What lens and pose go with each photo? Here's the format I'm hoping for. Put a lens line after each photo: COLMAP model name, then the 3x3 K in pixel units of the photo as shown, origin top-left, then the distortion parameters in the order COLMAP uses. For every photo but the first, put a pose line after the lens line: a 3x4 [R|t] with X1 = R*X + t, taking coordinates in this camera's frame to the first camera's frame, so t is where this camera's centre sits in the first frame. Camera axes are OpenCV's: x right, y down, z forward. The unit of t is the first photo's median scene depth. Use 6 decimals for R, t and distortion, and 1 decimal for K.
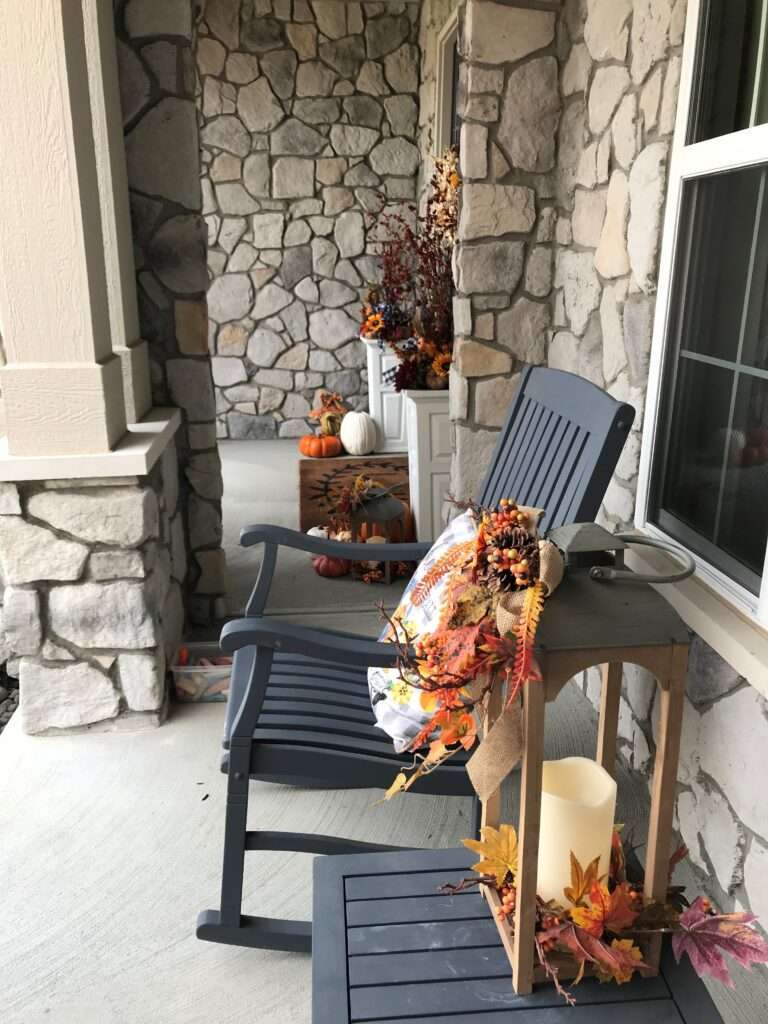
lens RADIAL K [[855.6, 0, 385.7], [0, 855.6, 514.0], [0, 0, 1]] dist [0.014317, 0.036157]
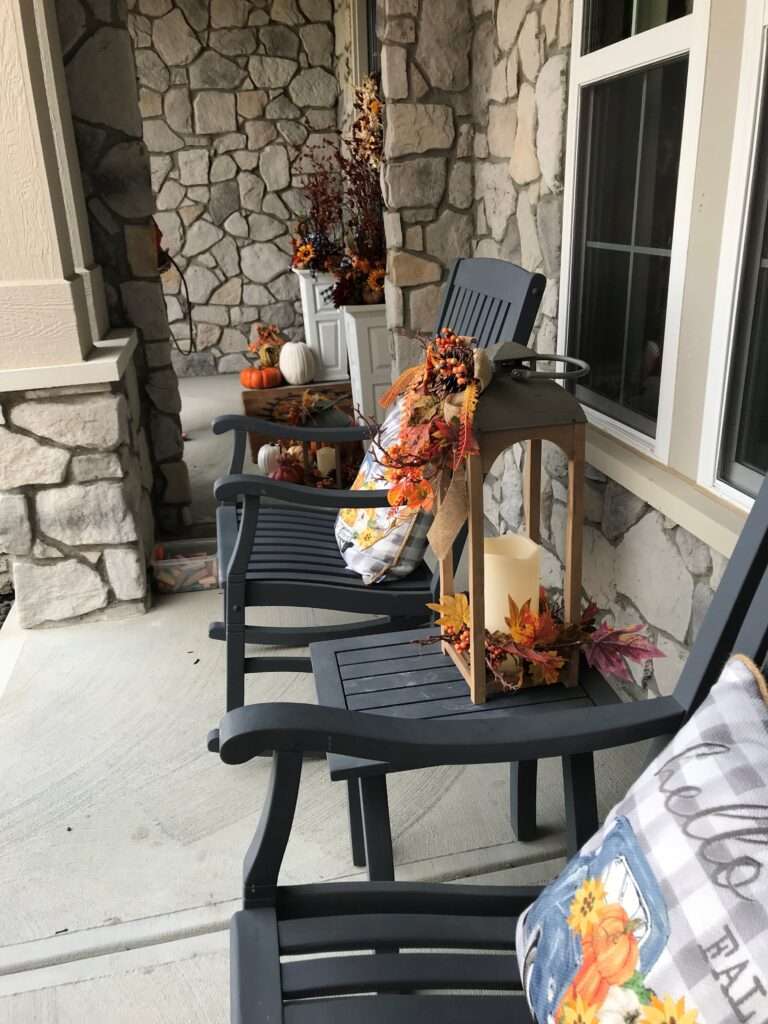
lens RADIAL K [[855.6, 0, 383.1], [0, 855.6, 510.7], [0, 0, 1]] dist [0.014317, 0.036157]
pose [[0.995541, -0.066116, 0.067277, -0.023673], [0.062141, 0.996289, 0.059546, 0.068344], [-0.070964, -0.055100, 0.995956, -0.119548]]
